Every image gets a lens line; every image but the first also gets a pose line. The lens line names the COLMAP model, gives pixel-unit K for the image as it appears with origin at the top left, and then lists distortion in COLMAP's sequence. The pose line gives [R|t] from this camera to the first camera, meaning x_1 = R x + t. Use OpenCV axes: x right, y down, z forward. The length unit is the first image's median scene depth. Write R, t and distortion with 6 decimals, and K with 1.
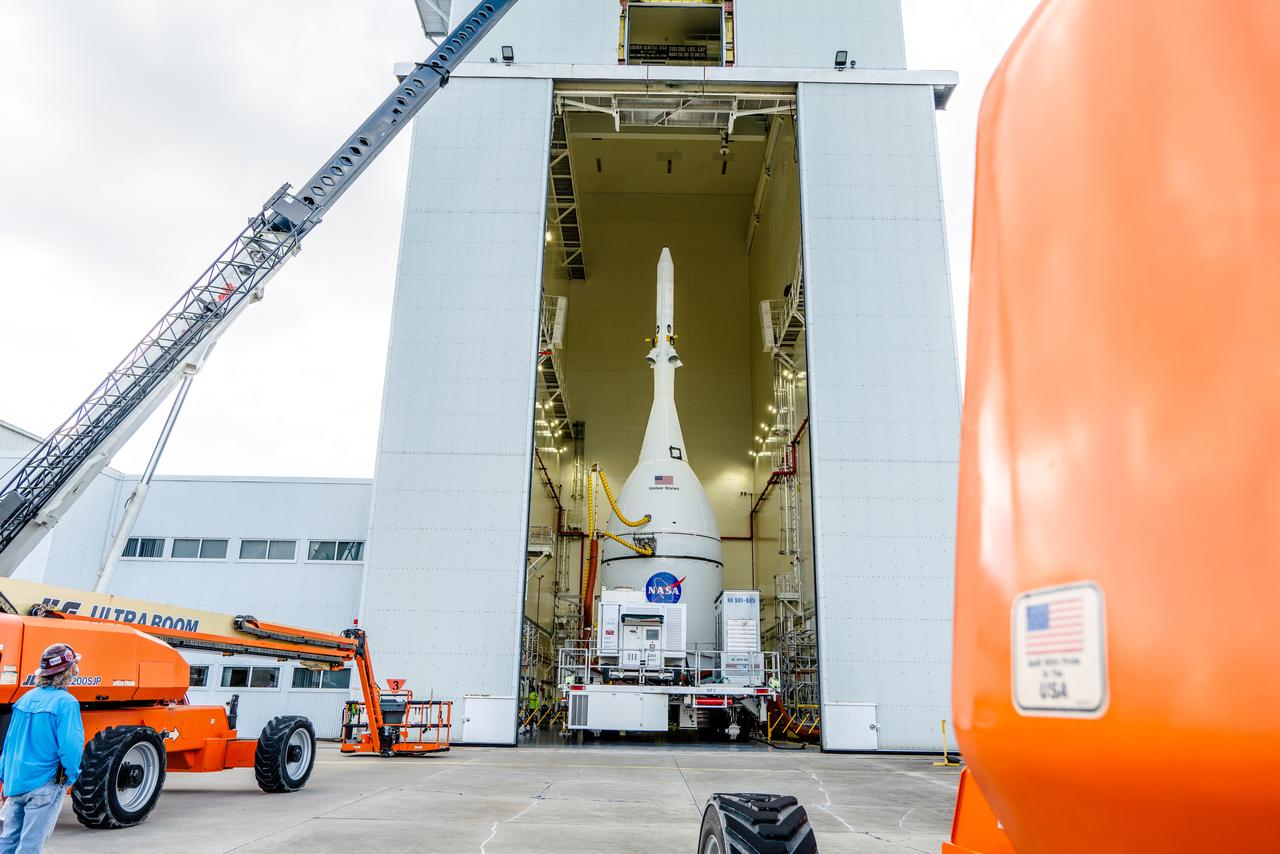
lens RADIAL K [[905.4, 0, 640.0], [0, 905.4, 427.0], [0, 0, 1]] dist [-0.008200, 0.002368]
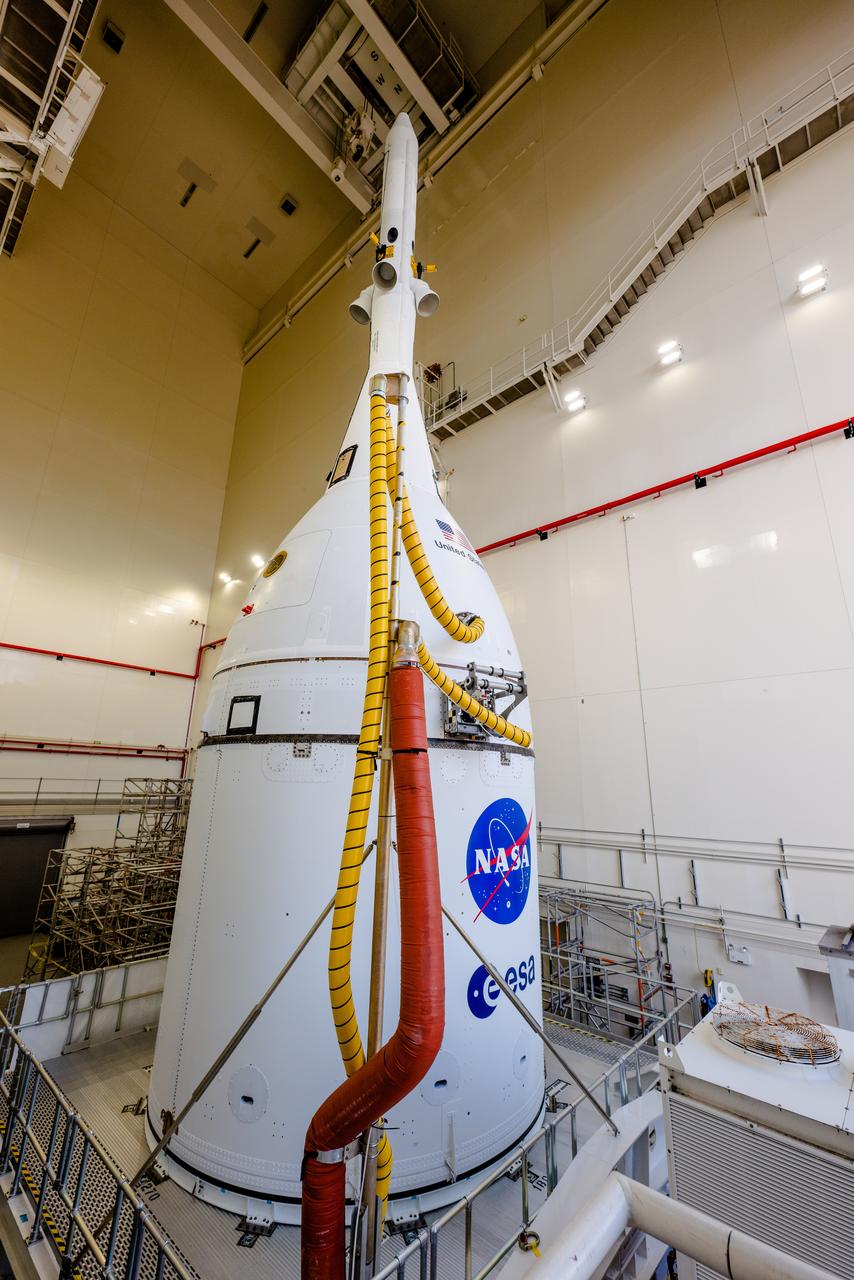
lens RADIAL K [[516.6, 0, 430.6], [0, 516.6, 634.8], [0, 0, 1]] dist [0.002185, 0.000035]
pose [[0.666333, 0.214106, 0.714254, -0.120075], [-0.230171, 0.970171, -0.076092, 0.109422], [-0.709240, -0.113698, 0.695738, 0.792645]]
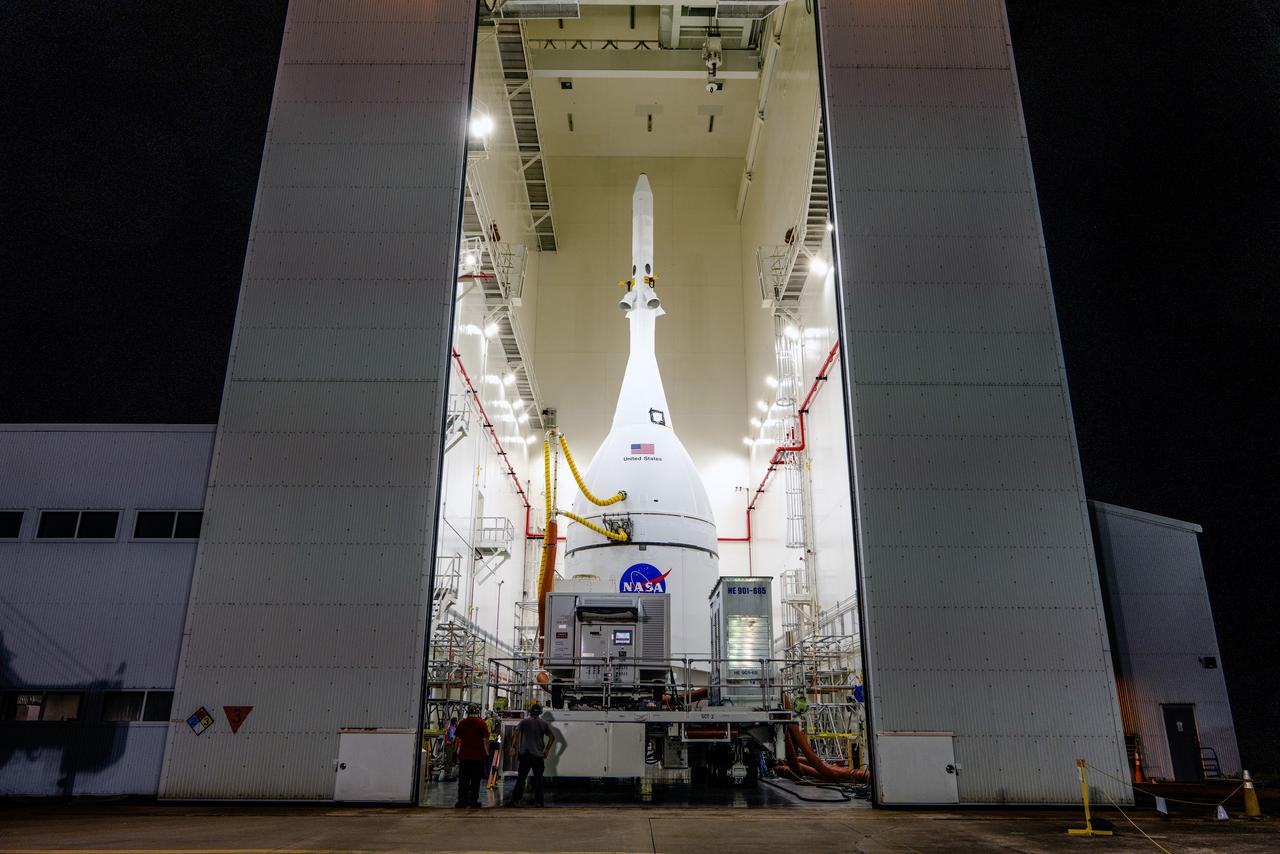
lens RADIAL K [[905.4, 0, 640.0], [0, 905.4, 427.0], [0, 0, 1]] dist [-0.008200, 0.002368]
pose [[0.999858, -0.010618, 0.013083, 0.013157], [0.010961, 0.999591, -0.026415, 0.056273], [-0.012797, 0.026555, 0.999565, 0.194944]]
